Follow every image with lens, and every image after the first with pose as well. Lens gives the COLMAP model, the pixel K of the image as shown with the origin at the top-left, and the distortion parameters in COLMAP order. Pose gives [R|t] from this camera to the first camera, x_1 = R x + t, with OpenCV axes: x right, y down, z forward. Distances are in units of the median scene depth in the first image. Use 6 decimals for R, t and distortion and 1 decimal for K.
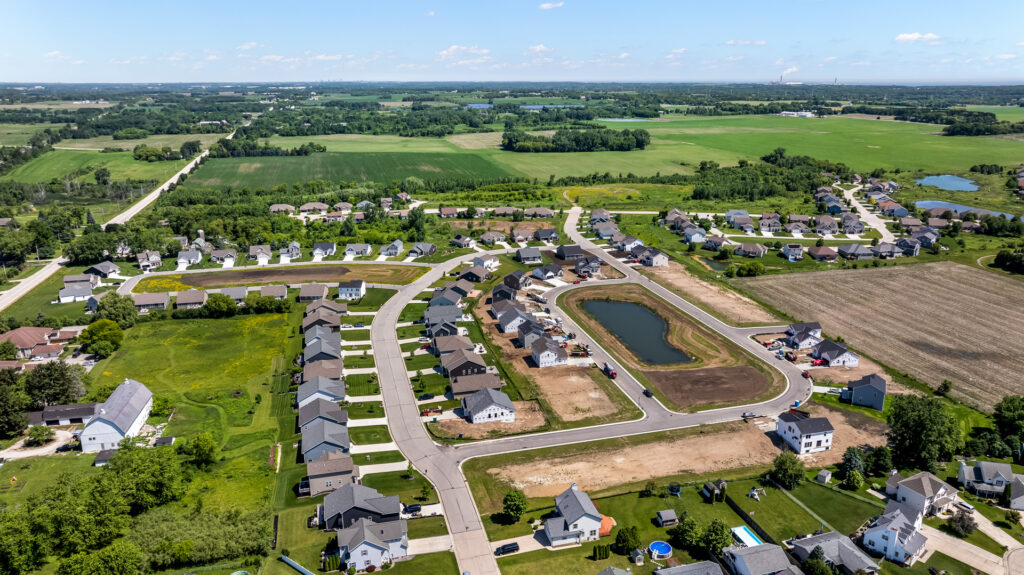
lens RADIAL K [[720.1, 0, 516.9], [0, 720.1, 284.4], [0, 0, 1]] dist [-0.014912, -0.004629]
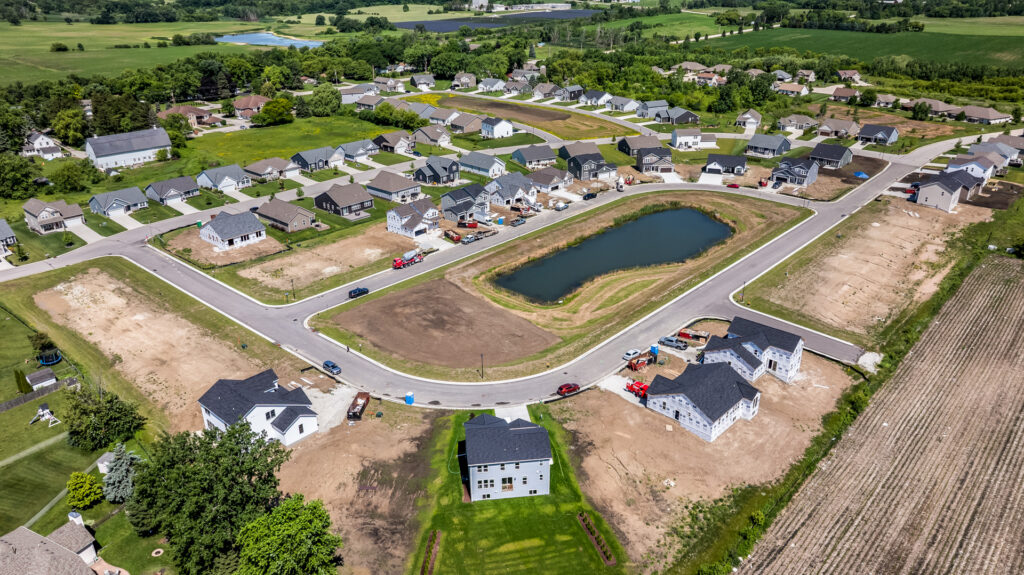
lens RADIAL K [[720.1, 0, 516.9], [0, 720.1, 284.4], [0, 0, 1]] dist [-0.014912, -0.004629]
pose [[0.556692, 0.335388, -0.760006, 0.530696], [-0.230317, 0.941325, 0.246701, -0.036637], [0.798153, 0.037706, 0.601273, 0.500017]]
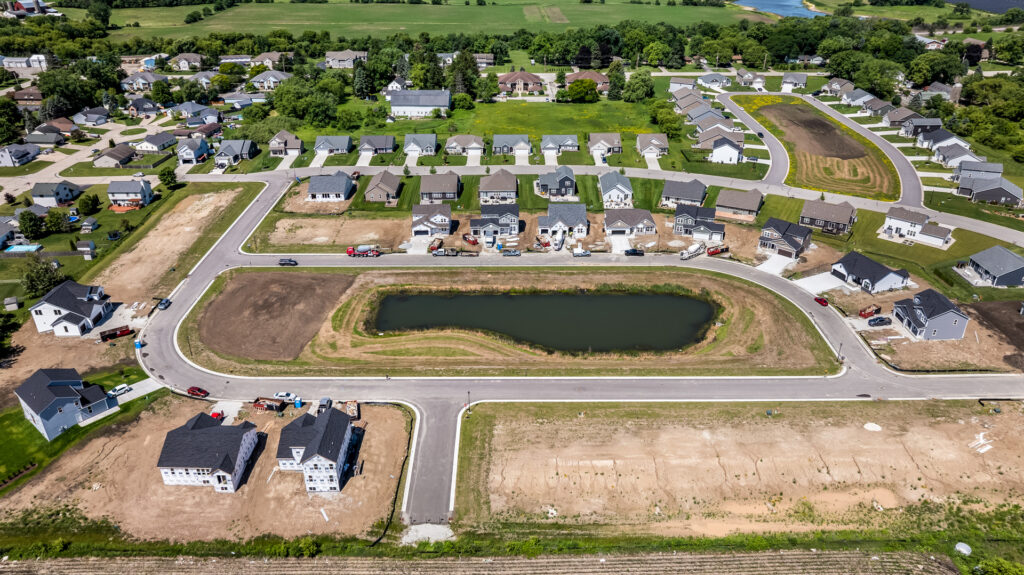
lens RADIAL K [[720.1, 0, 516.9], [0, 720.1, 284.4], [0, 0, 1]] dist [-0.014912, -0.004629]
pose [[-0.243488, 0.449426, -0.859494, 0.573730], [-0.265880, 0.821289, 0.504770, -0.212130], [0.932749, 0.351428, -0.080481, 0.913597]]
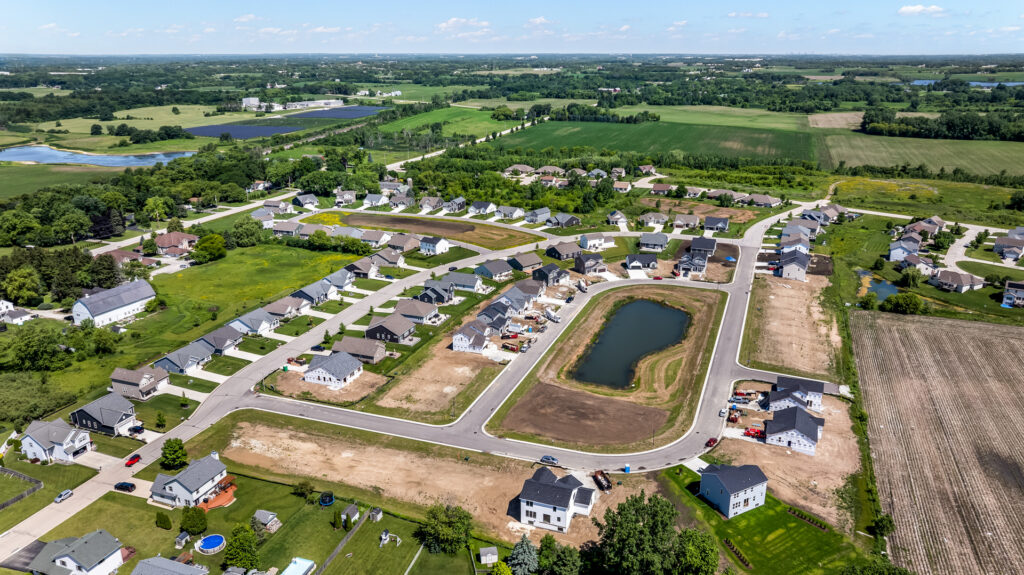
lens RADIAL K [[720.1, 0, 516.9], [0, 720.1, 284.4], [0, 0, 1]] dist [-0.014912, -0.004629]
pose [[0.818887, 0.178300, -0.545557, 0.445530], [-0.158815, 0.983801, 0.083146, -0.043158], [0.551545, 0.018555, 0.833939, 0.209919]]
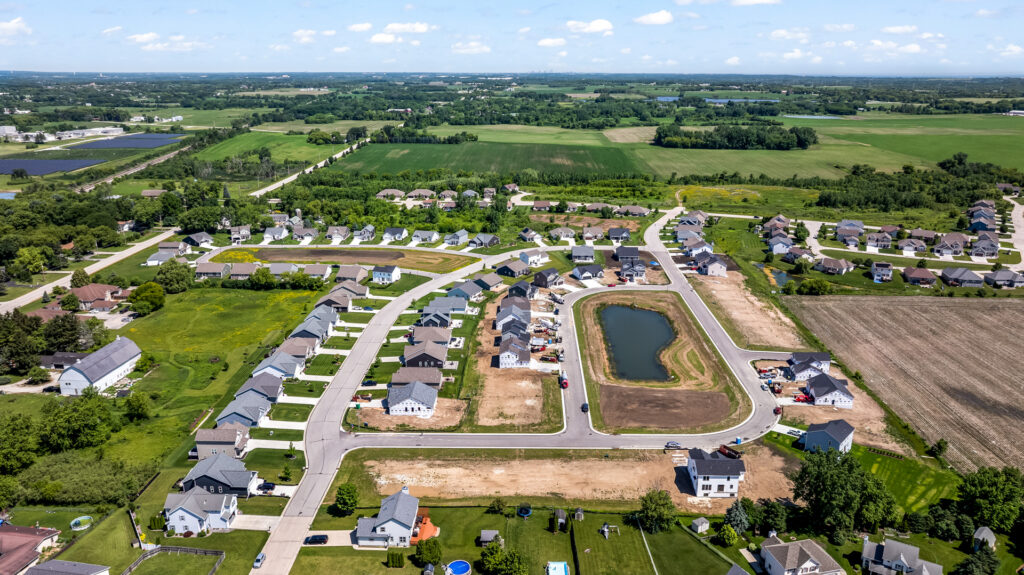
lens RADIAL K [[720.1, 0, 516.9], [0, 720.1, 284.4], [0, 0, 1]] dist [-0.014912, -0.004629]
pose [[0.961089, 0.083050, -0.263460, 0.230131], [-0.080246, 0.996545, 0.021405, -0.015606], [0.264327, 0.000570, 0.964433, 0.047874]]
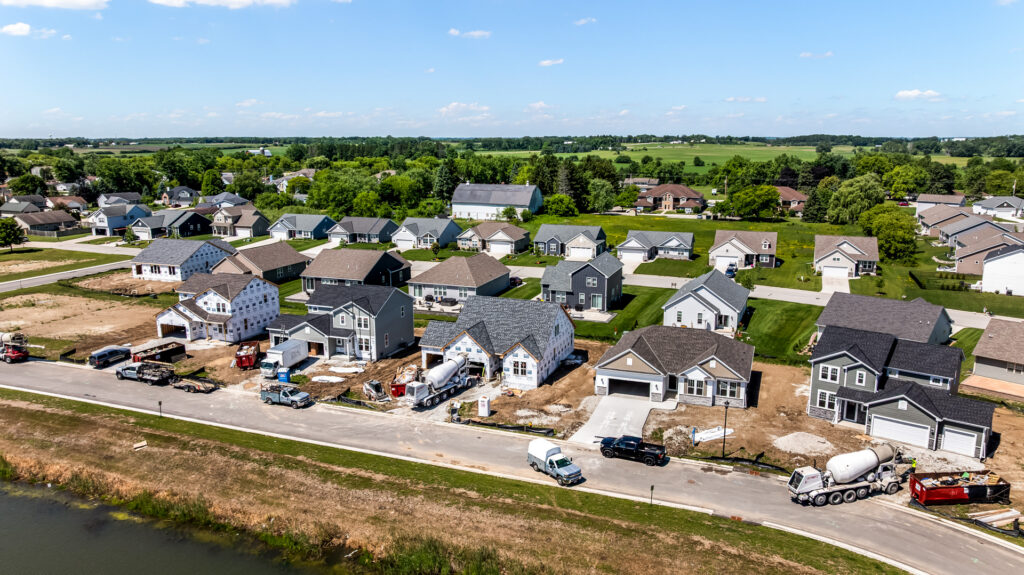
lens RADIAL K [[720.1, 0, 516.9], [0, 720.1, 284.4], [0, 0, 1]] dist [-0.014912, -0.004629]
pose [[-0.575081, 0.167054, -0.800859, 0.186374], [-0.223691, 0.909516, 0.350348, -0.054755], [0.786920, 0.380624, -0.485677, 0.992603]]
